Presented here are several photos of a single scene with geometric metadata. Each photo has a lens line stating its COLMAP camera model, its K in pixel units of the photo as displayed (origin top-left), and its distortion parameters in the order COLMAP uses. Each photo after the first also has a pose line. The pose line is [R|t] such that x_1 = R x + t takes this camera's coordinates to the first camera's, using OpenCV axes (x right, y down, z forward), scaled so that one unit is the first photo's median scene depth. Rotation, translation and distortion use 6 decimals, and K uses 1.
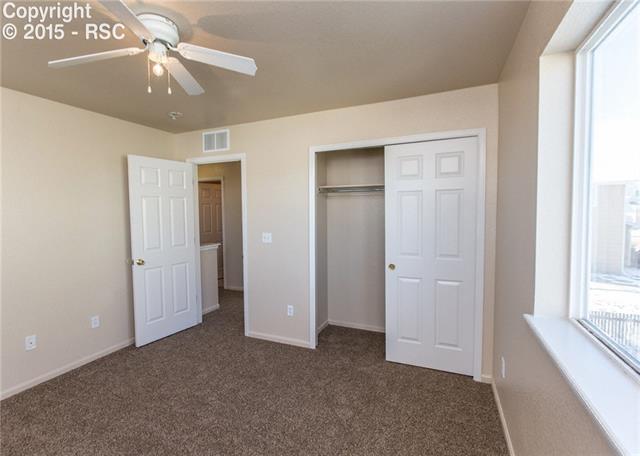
lens RADIAL K [[293.5, 0, 322.1], [0, 293.5, 224.7], [0, 0, 1]] dist [0.003009, 0.000267]
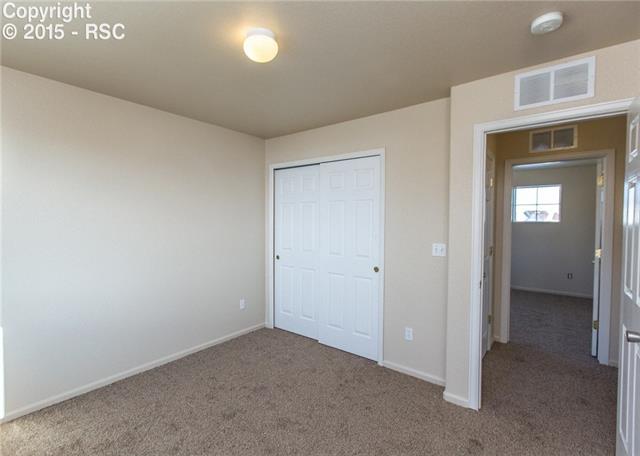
lens RADIAL K [[306.7, 0, 302.8], [0, 306.7, 226.4], [0, 0, 1]] dist [0.001667, 0.000011]
pose [[0.958960, 0.021081, -0.282758, -0.633126], [-0.023582, 0.999707, -0.005444, -0.001745], [0.282560, 0.011889, 0.959176, 0.301295]]
